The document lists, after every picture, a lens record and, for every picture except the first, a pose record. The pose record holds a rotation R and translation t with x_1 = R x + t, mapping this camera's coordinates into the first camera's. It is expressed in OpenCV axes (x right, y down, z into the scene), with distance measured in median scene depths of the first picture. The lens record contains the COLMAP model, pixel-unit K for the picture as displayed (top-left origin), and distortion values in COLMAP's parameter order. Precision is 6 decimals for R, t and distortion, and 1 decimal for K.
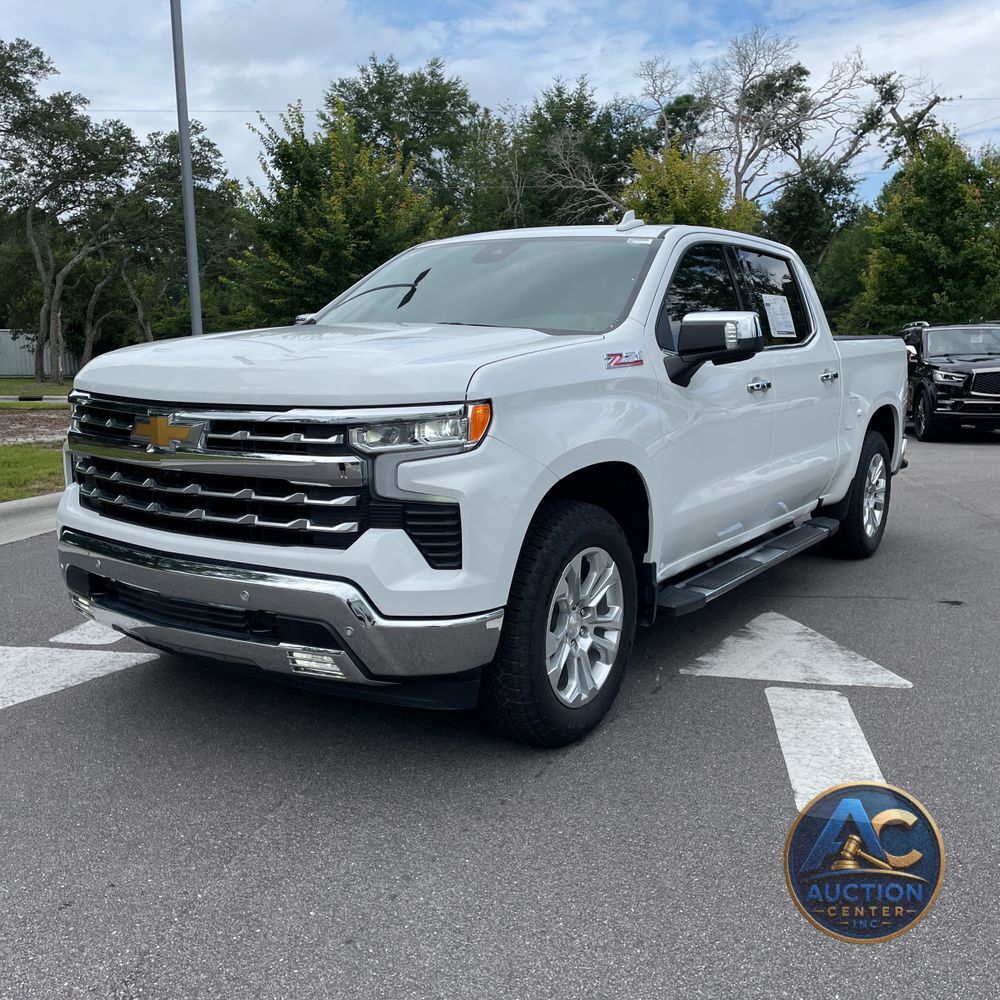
lens RADIAL K [[1002.4, 0, 511.7], [0, 1002.4, 512.1], [0, 0, 1]] dist [0.100194, -0.139074]
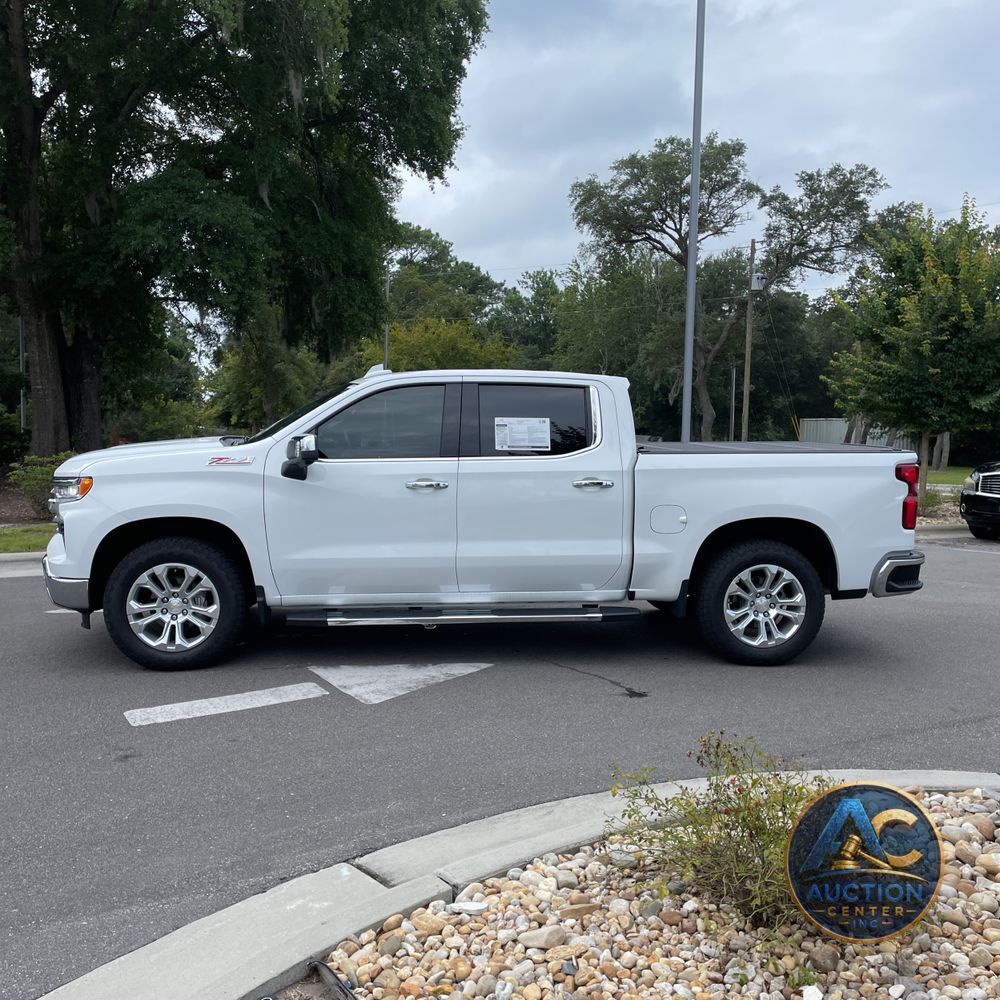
lens RADIAL K [[992.8, 0, 495.4], [0, 992.8, 505.9], [0, 0, 1]] dist [0.102616, -0.127135]
pose [[0.635433, 0.071633, -0.768826, 0.139243], [-0.137641, 0.990249, -0.021496, -0.008207], [0.759789, 0.119482, 0.639096, 0.020750]]
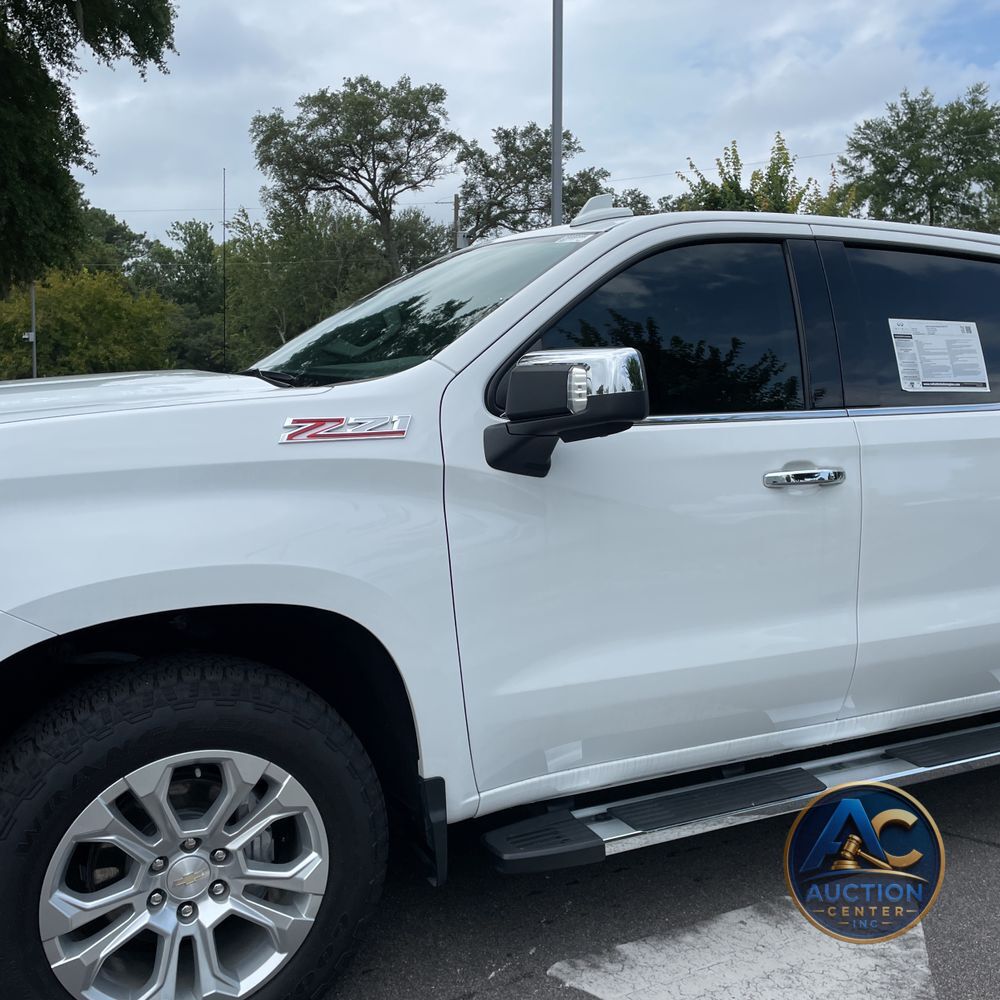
lens RADIAL K [[997.1, 0, 500.0], [0, 997.1, 500.0], [0, 0, 1]] dist [0.098628, -0.126171]
pose [[0.864265, 0.057124, -0.499783, 0.038959], [-0.087669, 0.995431, -0.037828, -0.007754], [0.495339, 0.076509, 0.865324, 0.043655]]
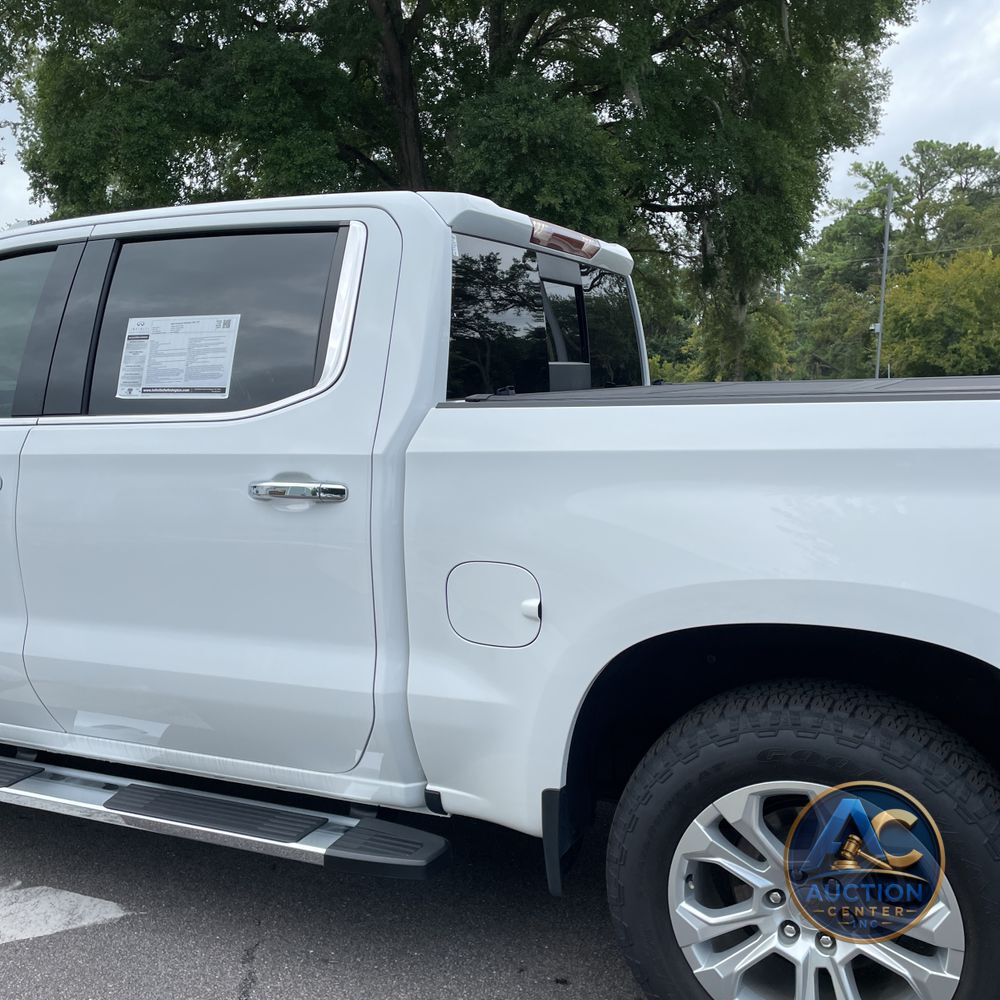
lens RADIAL K [[1002.4, 0, 511.7], [0, 1002.4, 512.1], [0, 0, 1]] dist [0.100194, -0.139074]
pose [[0.169965, 0.122665, -0.977786, 0.091228], [-0.151611, 0.983664, 0.097048, -0.022011], [0.973718, 0.131749, 0.185786, 0.123656]]
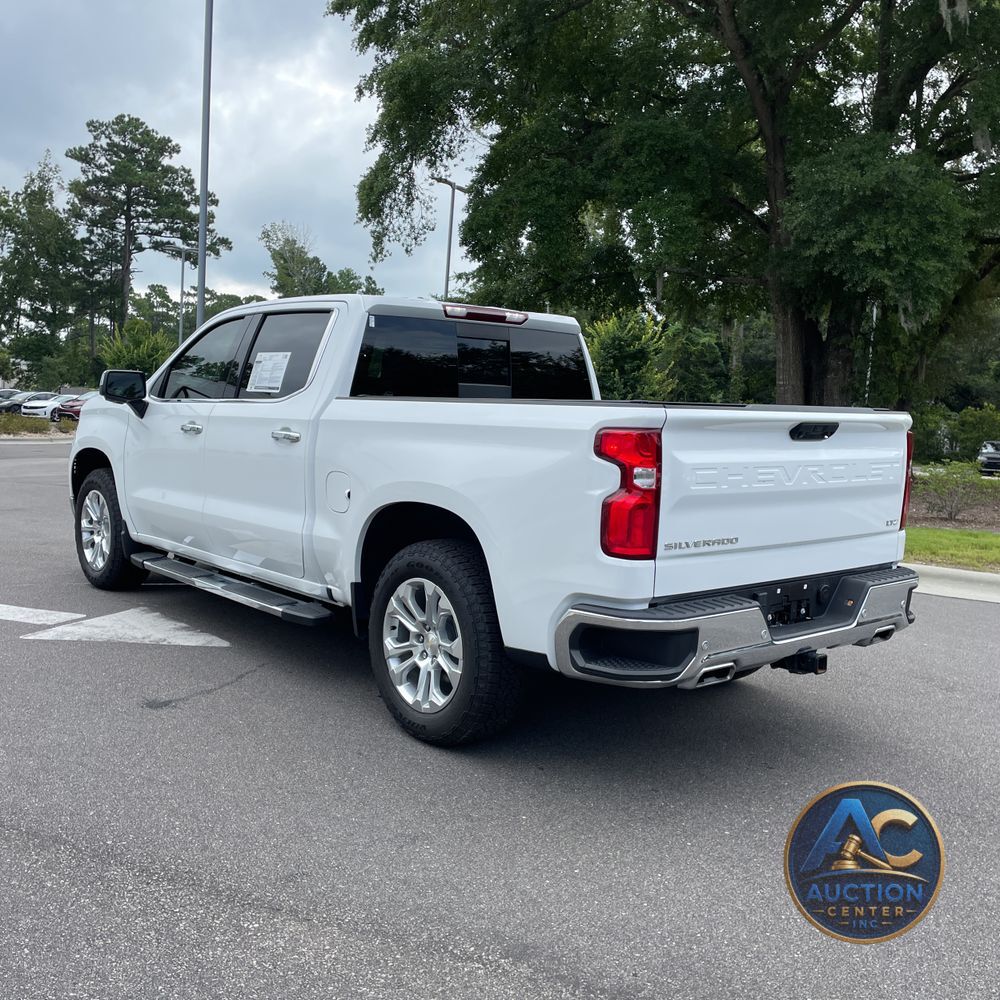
lens RADIAL K [[1002.4, 0, 511.7], [0, 1002.4, 512.1], [0, 0, 1]] dist [0.100194, -0.139074]
pose [[-0.270925, 0.085584, -0.958788, 0.137445], [-0.199932, 0.969316, 0.143018, -0.028932], [0.941609, 0.230439, -0.245501, 0.174417]]
